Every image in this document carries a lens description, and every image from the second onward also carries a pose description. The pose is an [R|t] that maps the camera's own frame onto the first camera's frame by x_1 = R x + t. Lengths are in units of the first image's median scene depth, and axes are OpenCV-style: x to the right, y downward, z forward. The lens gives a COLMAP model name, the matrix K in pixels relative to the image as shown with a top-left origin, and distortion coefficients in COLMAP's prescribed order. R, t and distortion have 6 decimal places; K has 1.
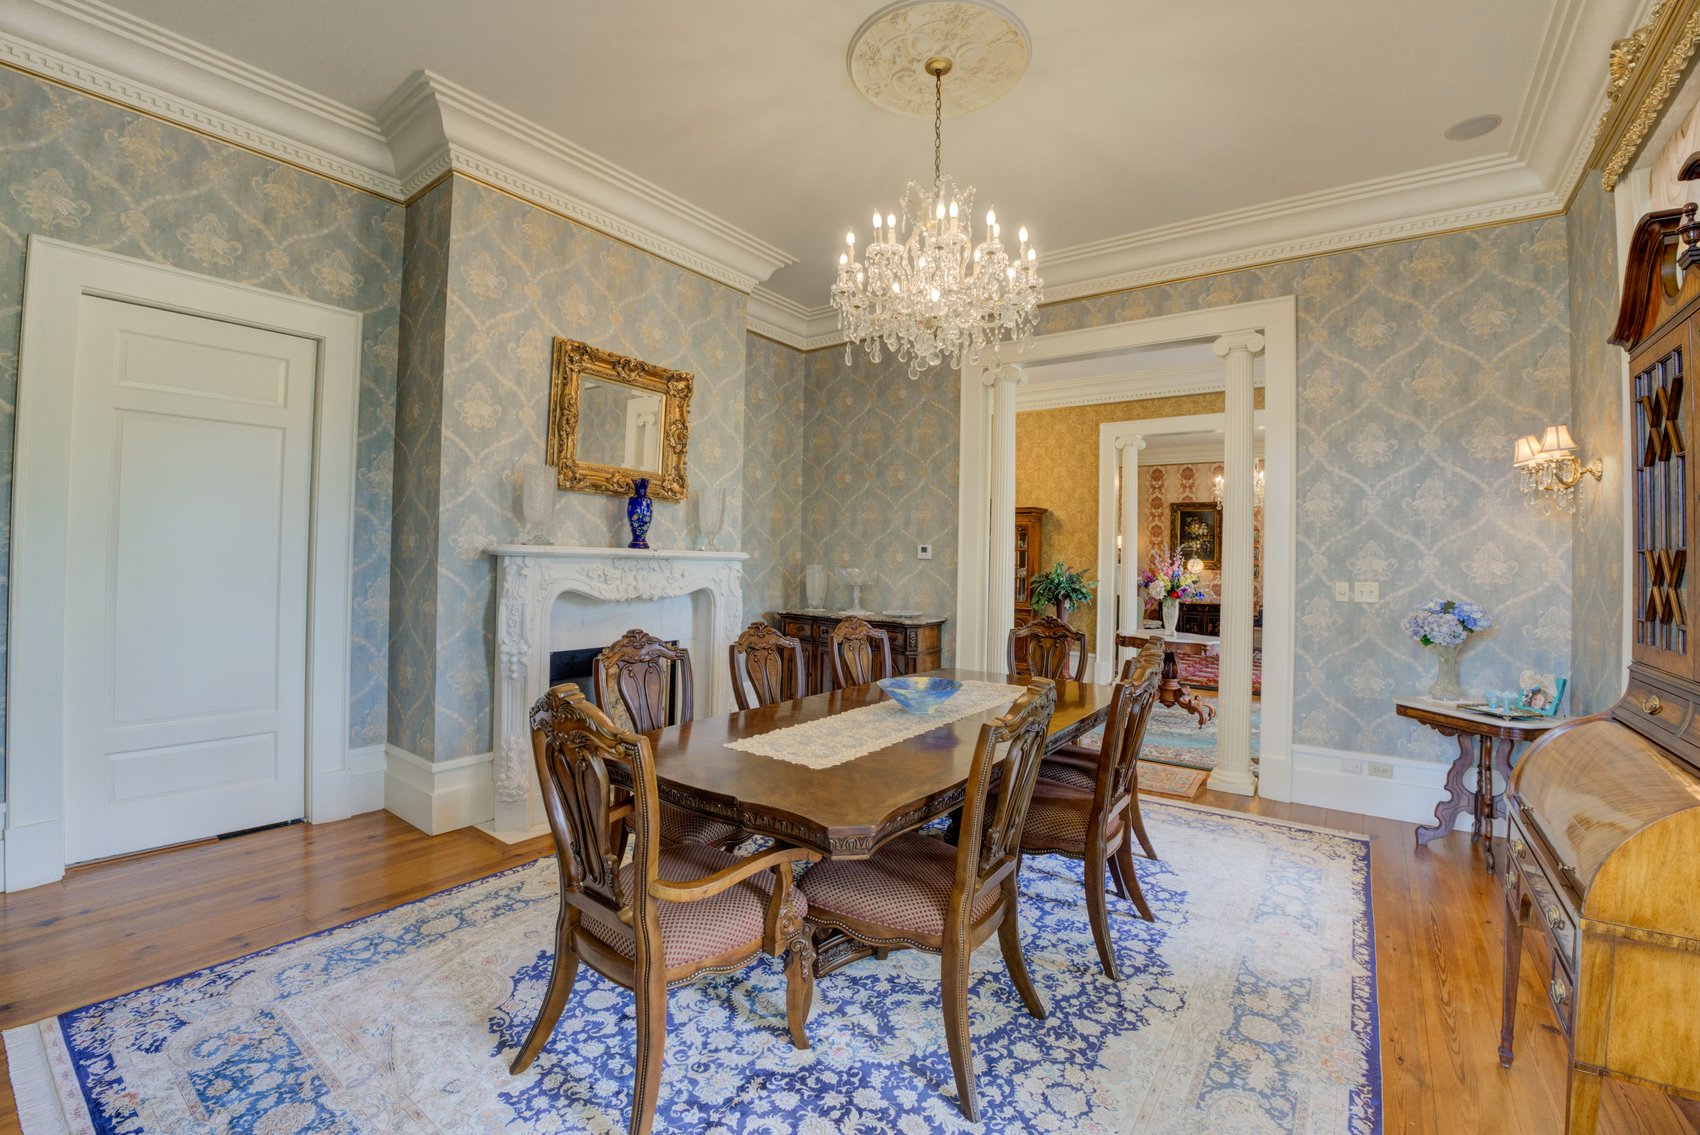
lens RADIAL K [[729.8, 0, 837.2], [0, 729.8, 558.1], [0, 0, 1]] dist [-0.040875, 0.000602]
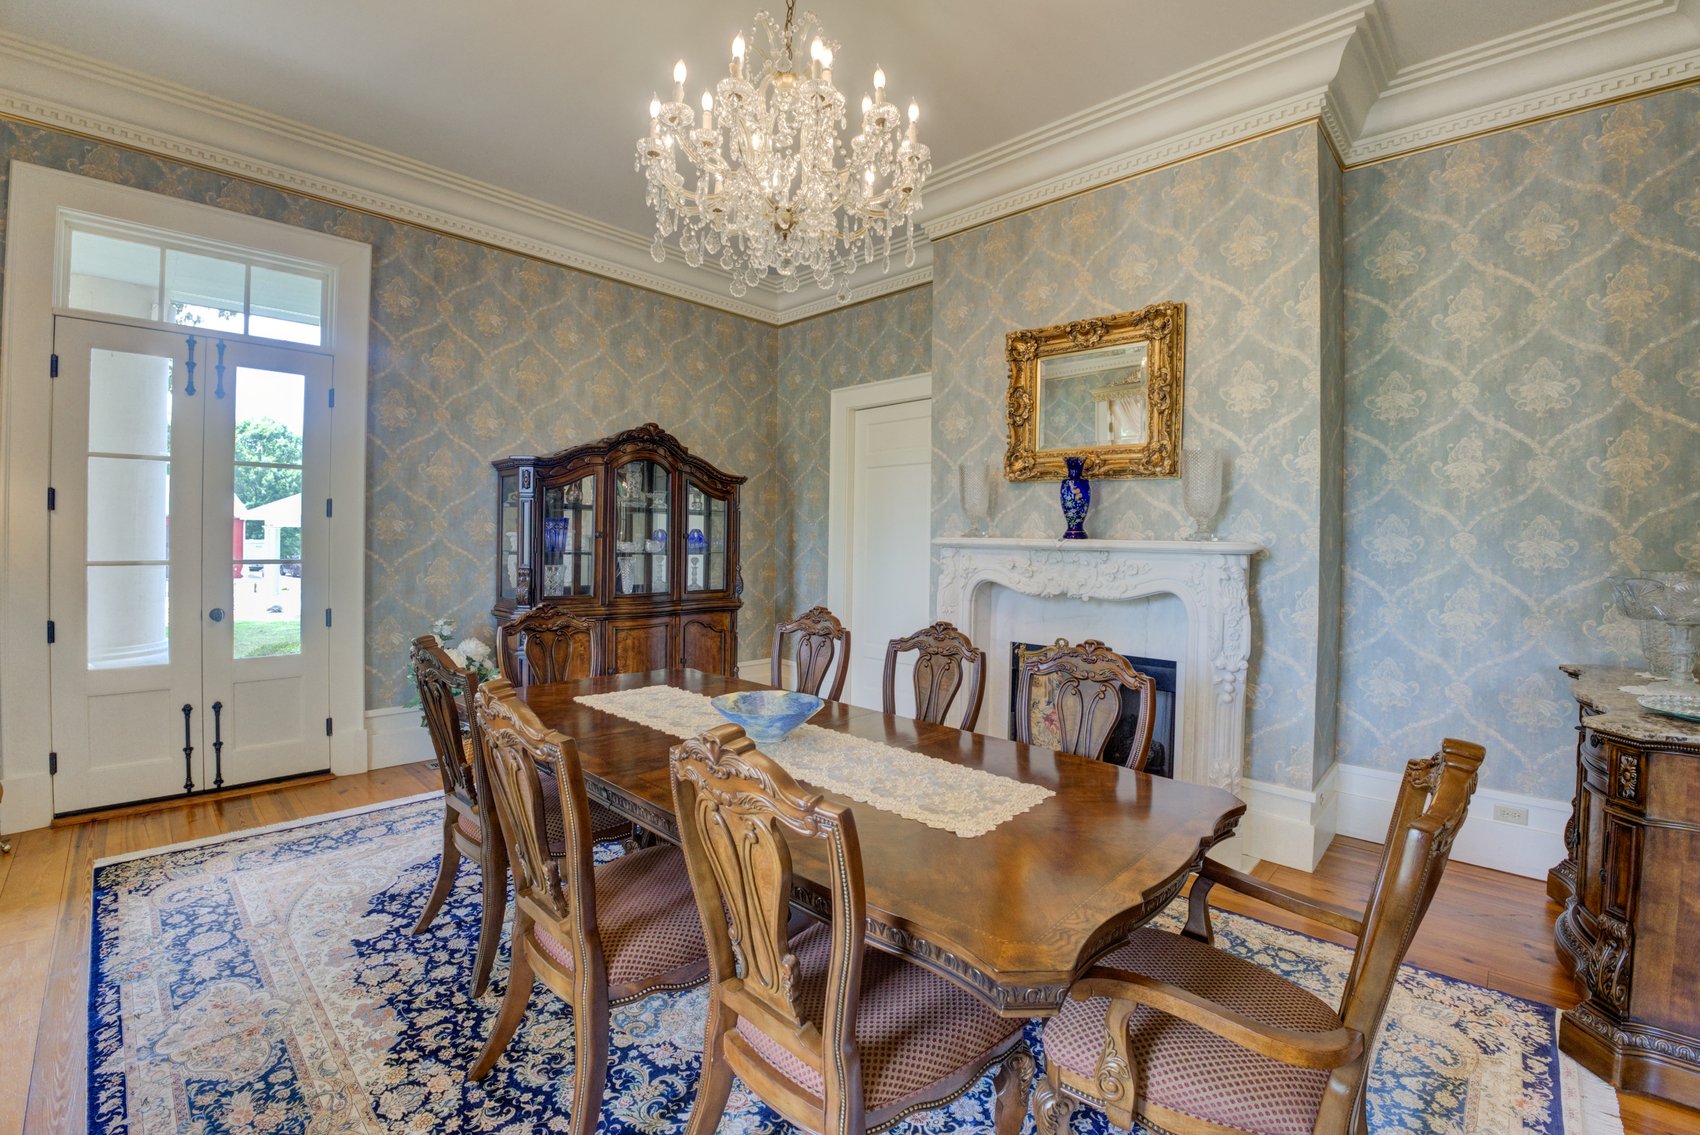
lens RADIAL K [[729.8, 0, 837.2], [0, 729.8, 558.1], [0, 0, 1]] dist [-0.040875, 0.000602]
pose [[-0.140231, -0.006373, -0.990098, 1.169628], [-0.015102, 0.999877, -0.004297, 0.032821], [0.990004, 0.014350, -0.140310, 1.596846]]
